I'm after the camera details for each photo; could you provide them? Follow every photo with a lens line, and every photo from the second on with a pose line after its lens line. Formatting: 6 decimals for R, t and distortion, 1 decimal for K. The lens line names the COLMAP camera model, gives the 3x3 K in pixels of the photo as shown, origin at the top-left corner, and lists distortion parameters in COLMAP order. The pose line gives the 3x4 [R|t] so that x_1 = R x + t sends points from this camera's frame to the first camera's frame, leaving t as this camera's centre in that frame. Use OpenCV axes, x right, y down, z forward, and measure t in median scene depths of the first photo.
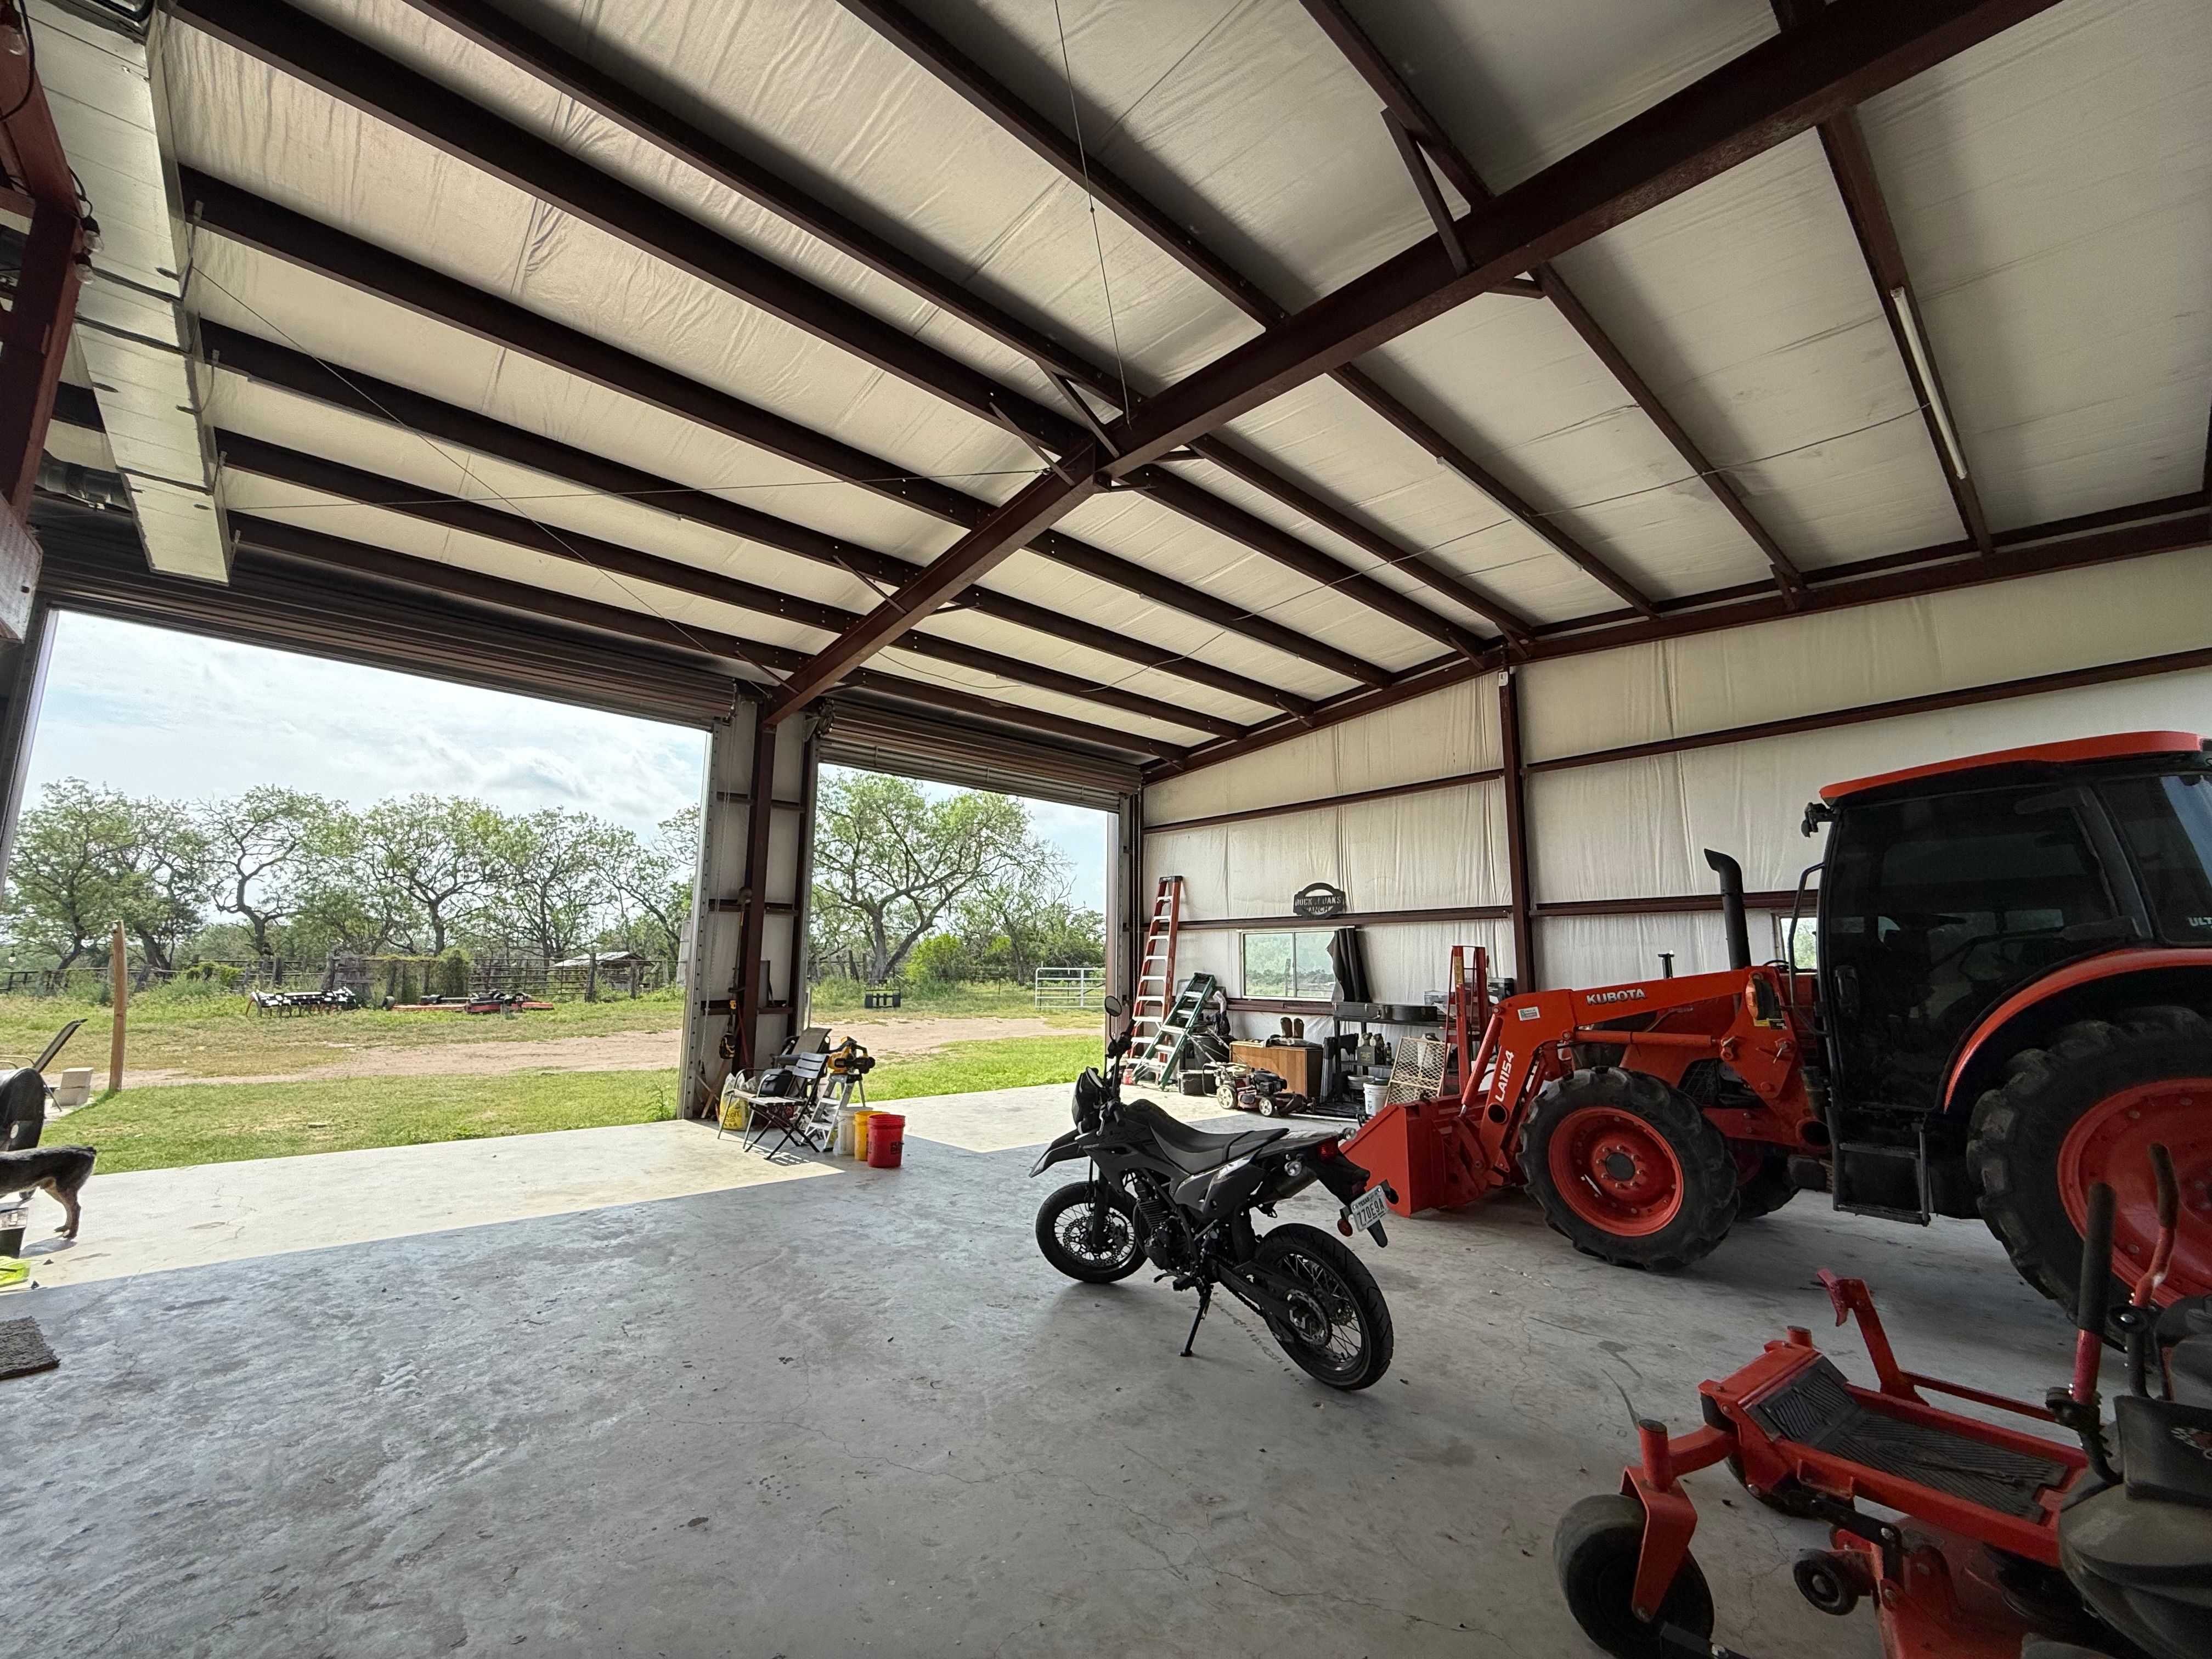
lens RADIAL K [[879.8, 0, 1096.1], [0, 879.8, 831.4], [0, 0, 1]] dist [-0.003787, 0.000174]
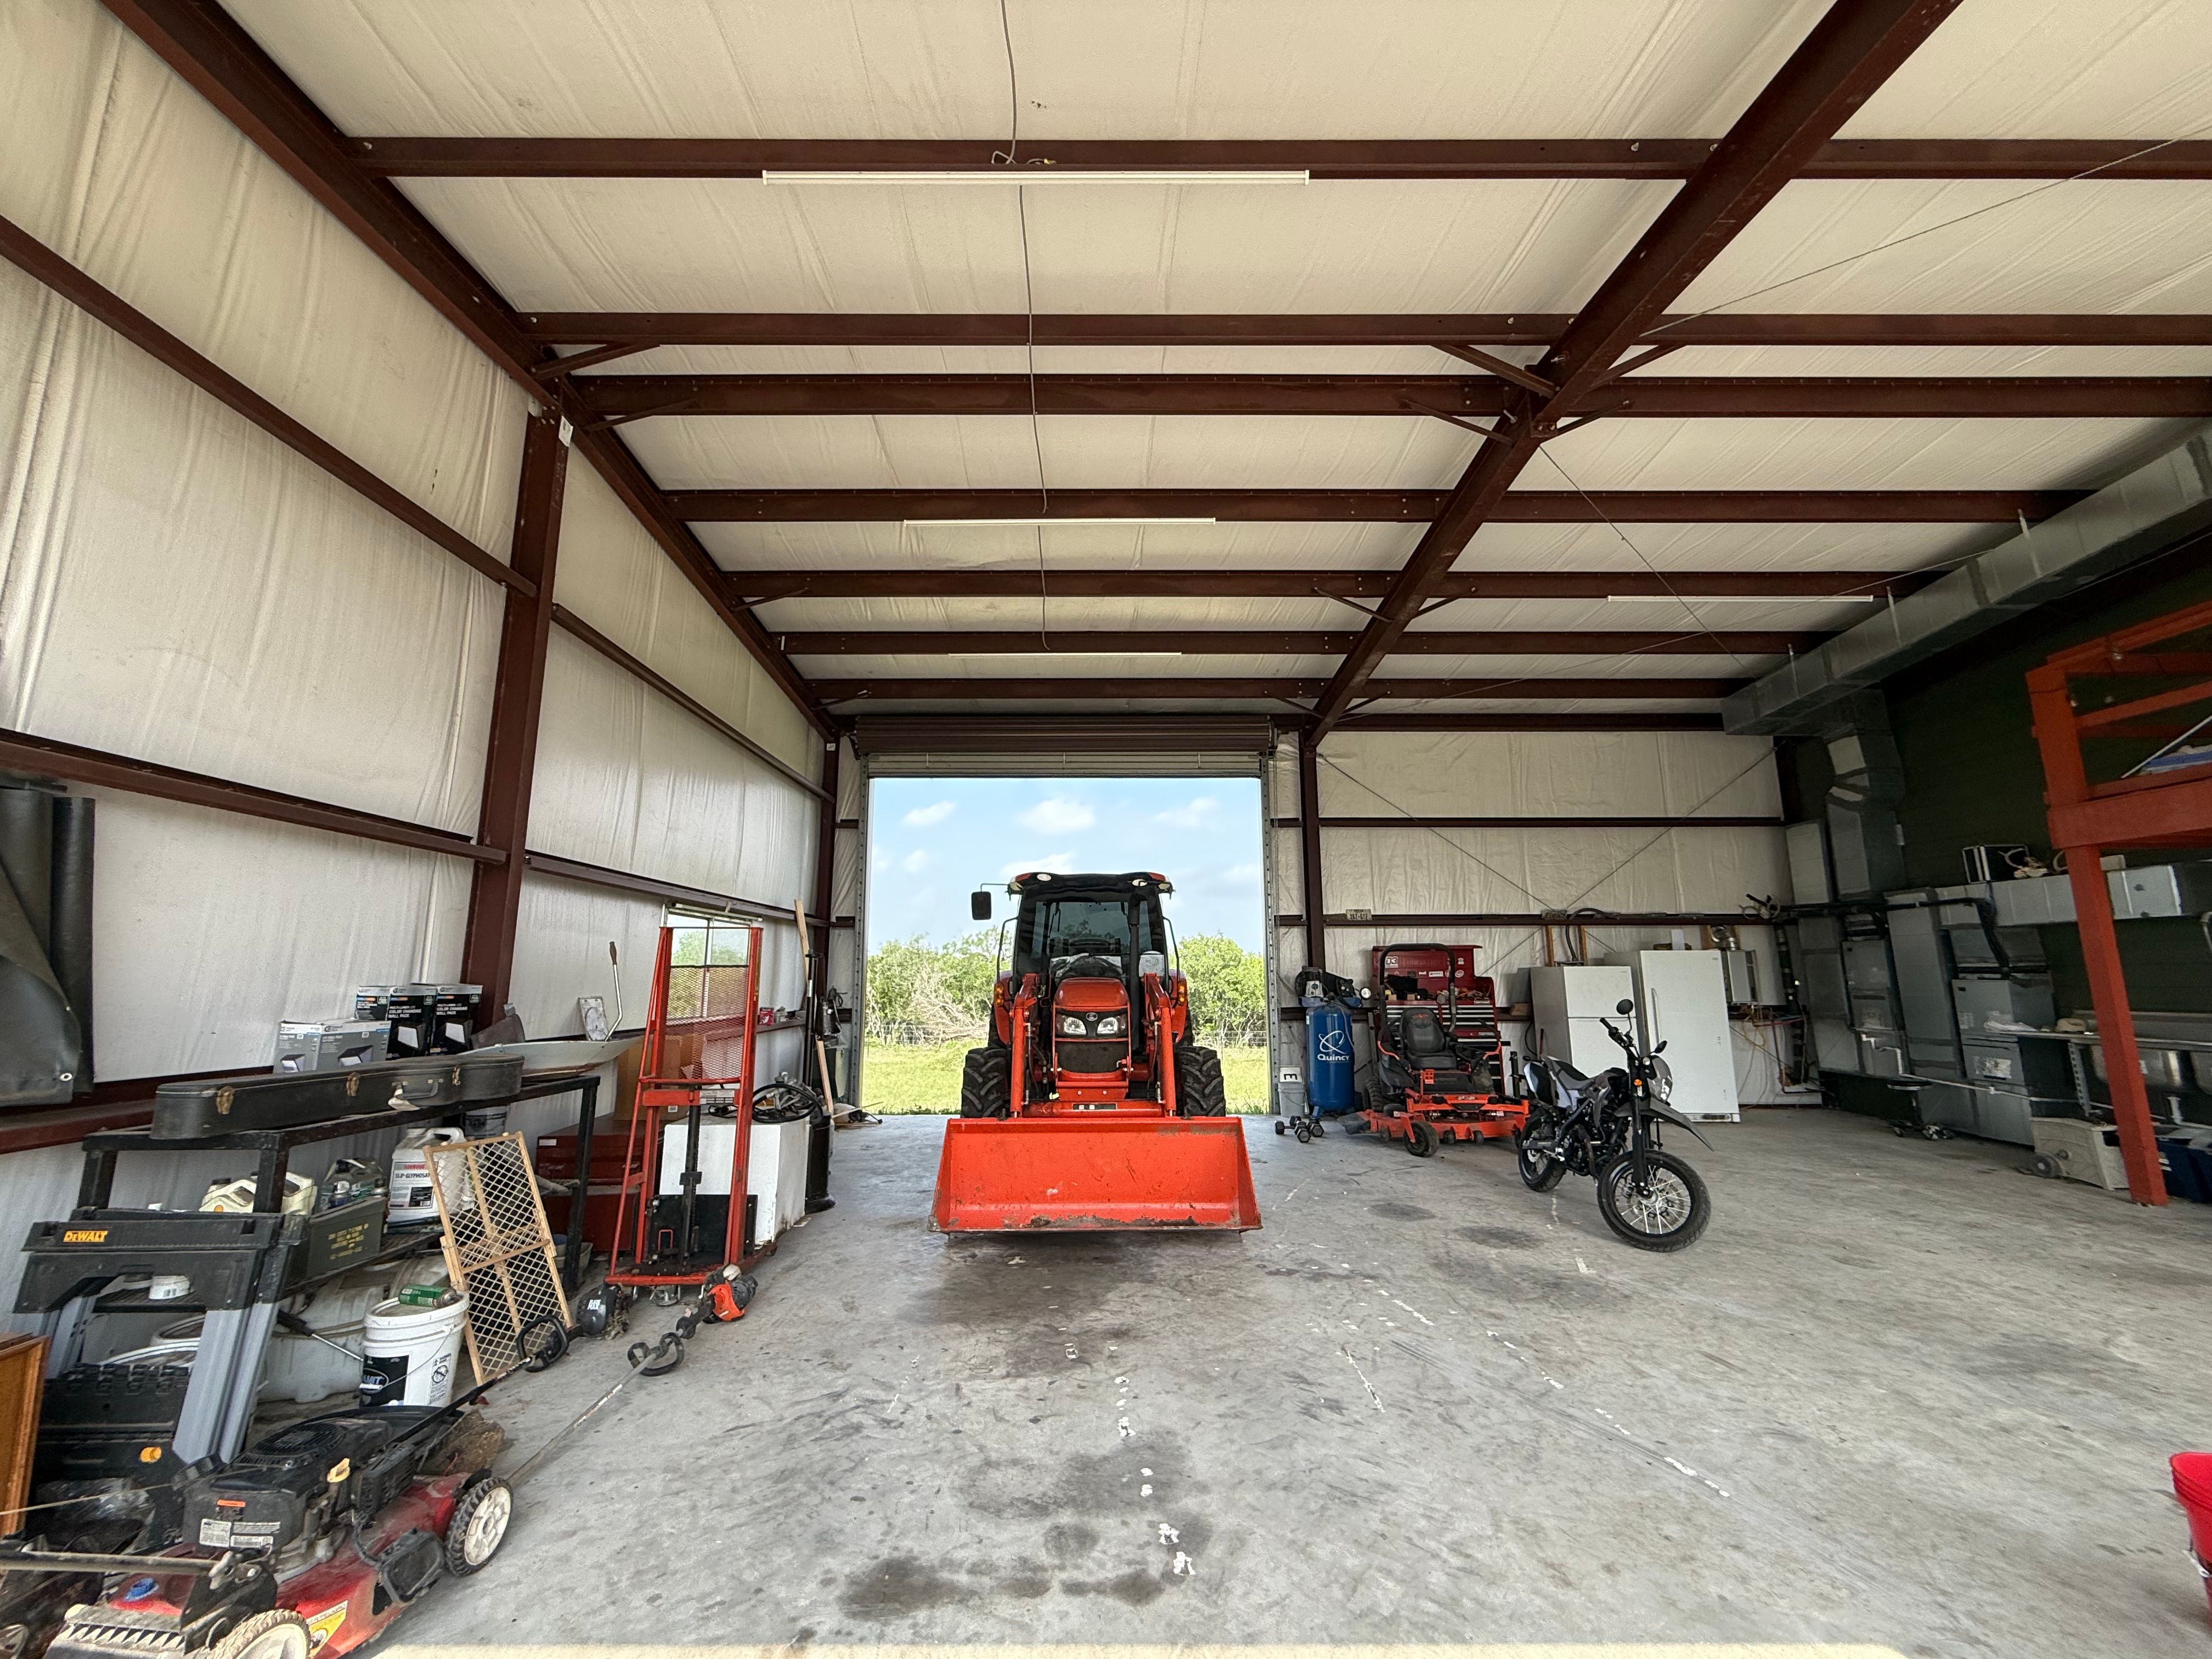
lens RADIAL K [[879.8, 0, 1096.1], [0, 879.8, 831.4], [0, 0, 1]] dist [-0.003787, 0.000174]
pose [[-0.759557, 0.105361, 0.641851, -0.109413], [-0.104076, 0.954392, -0.279828, 0.170791], [-0.642060, -0.279346, -0.713950, 1.052819]]
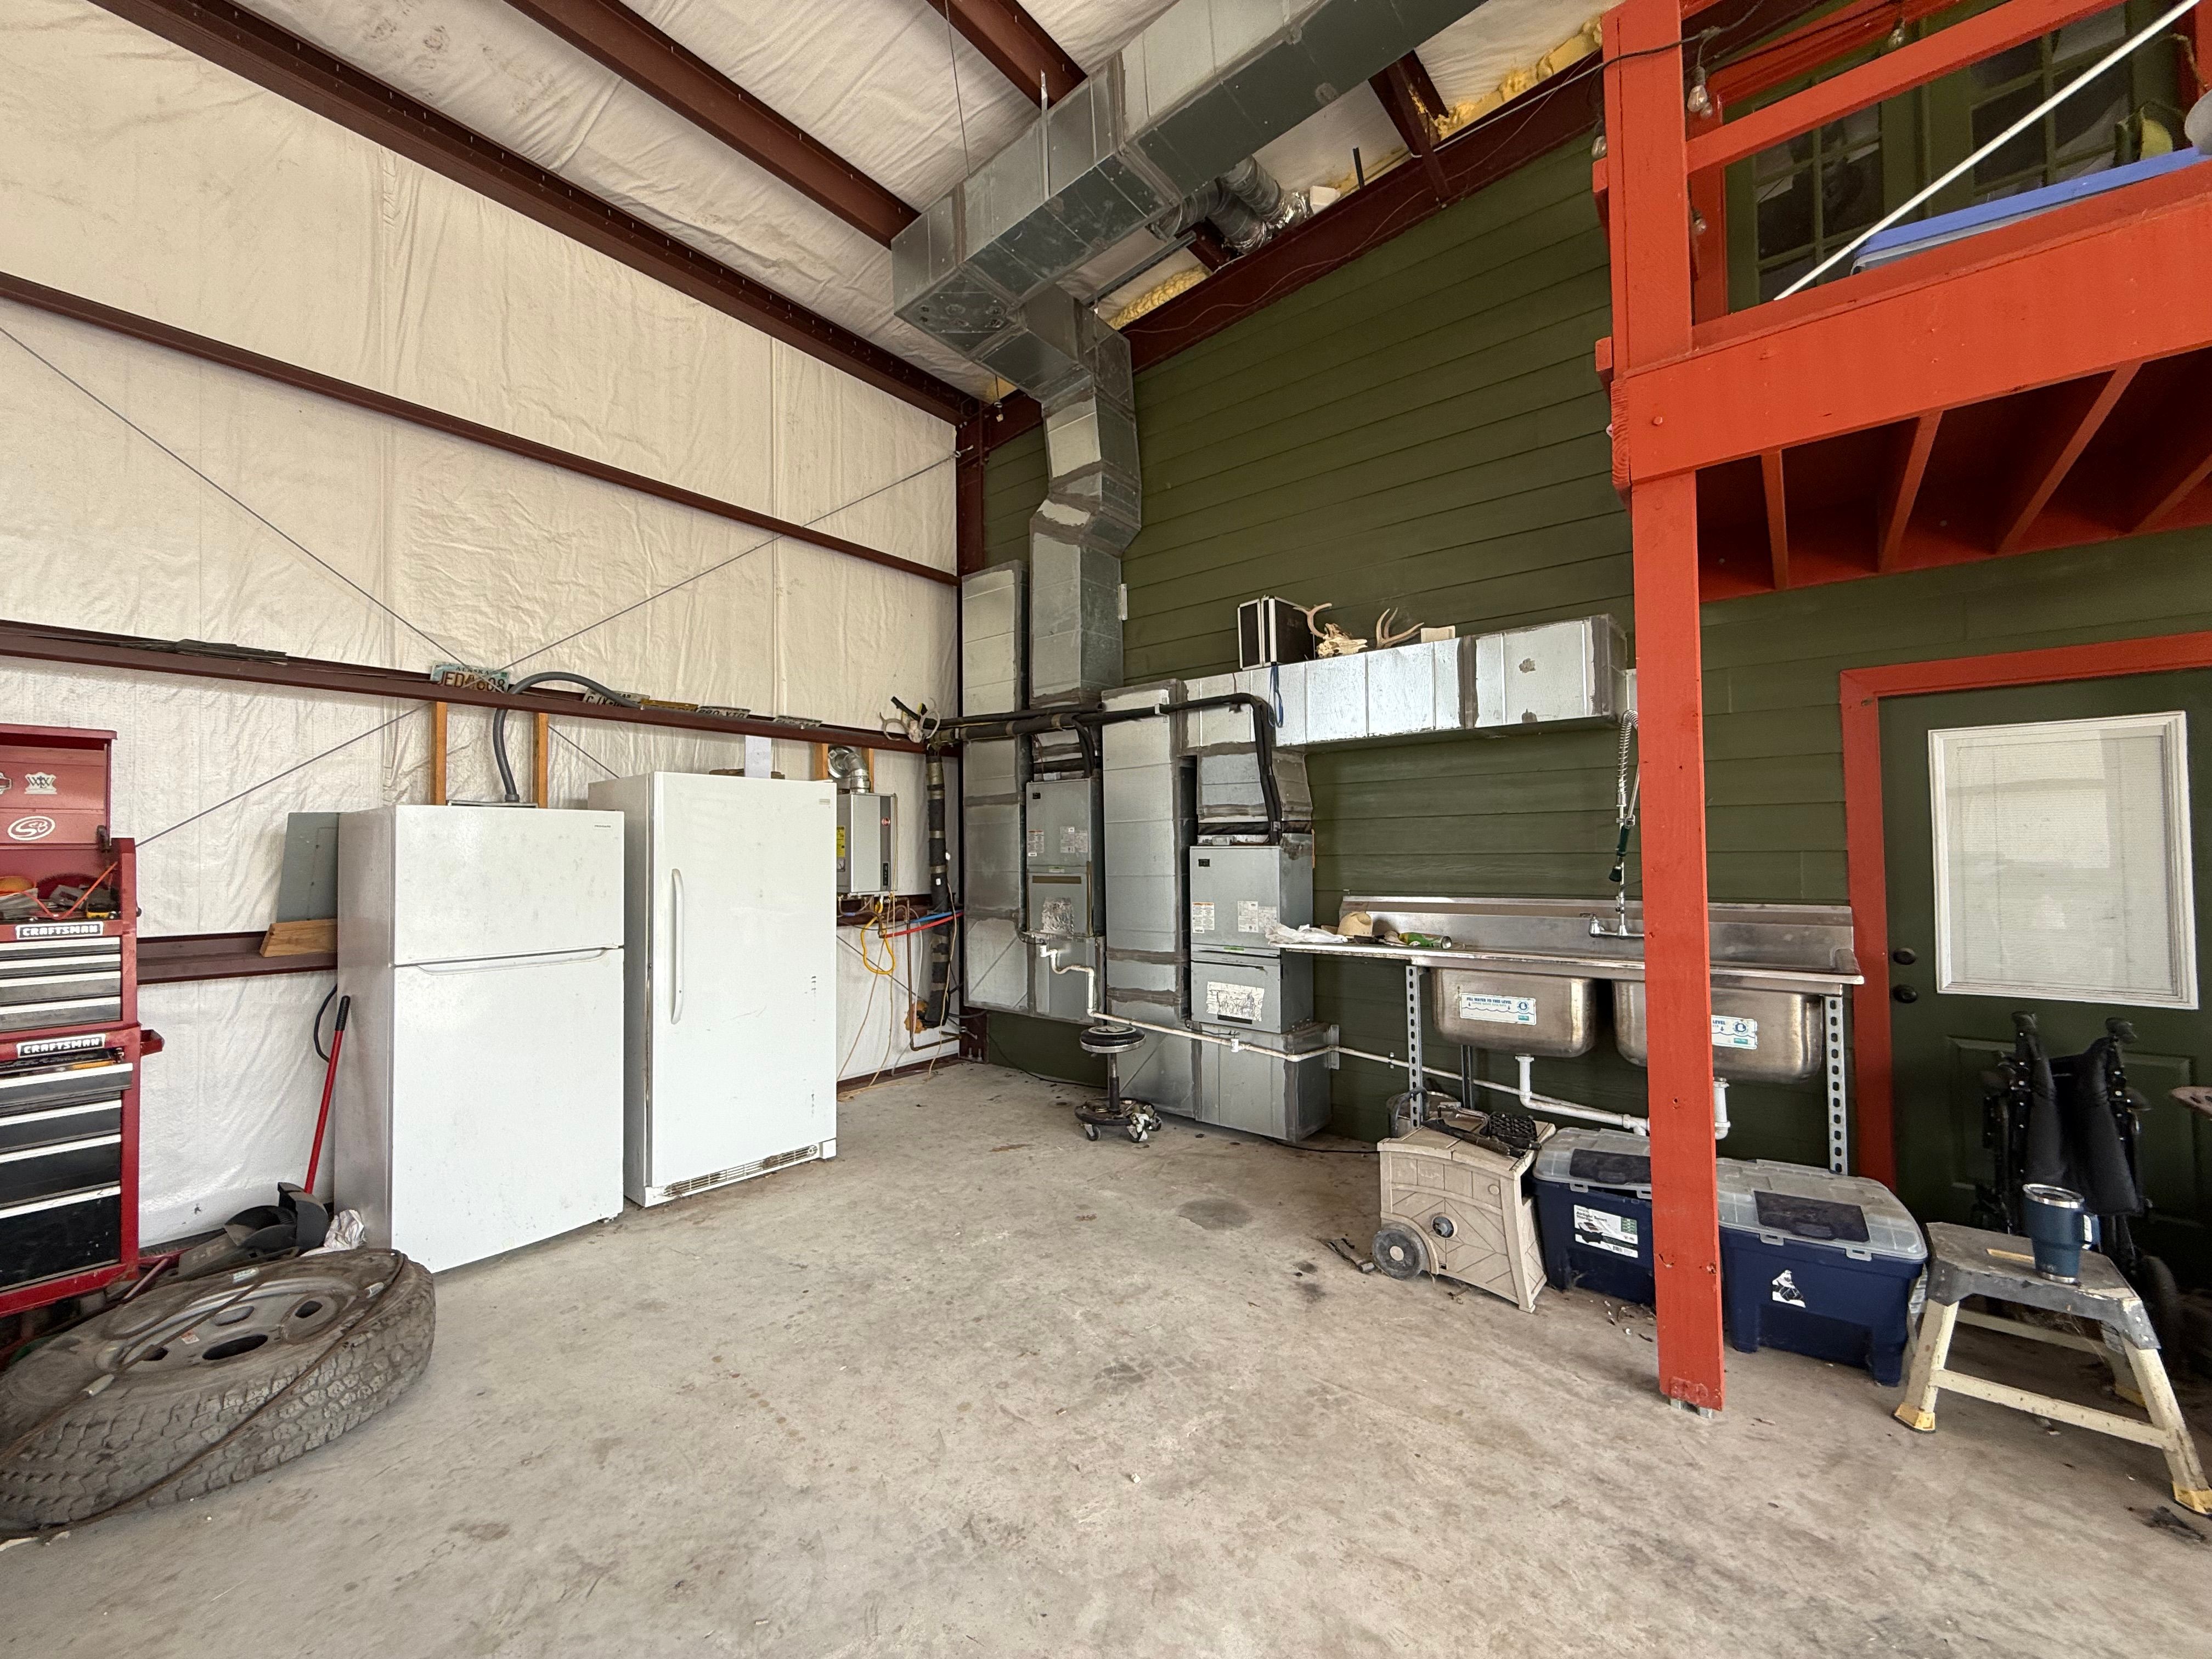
lens RADIAL K [[879.8, 0, 1096.1], [0, 879.8, 831.4], [0, 0, 1]] dist [-0.003787, 0.000174]
pose [[-0.984994, 0.000384, -0.172590, -0.050104], [0.032739, 0.982257, -0.184662, 0.064032], [0.169457, -0.187542, -0.967529, 0.338384]]
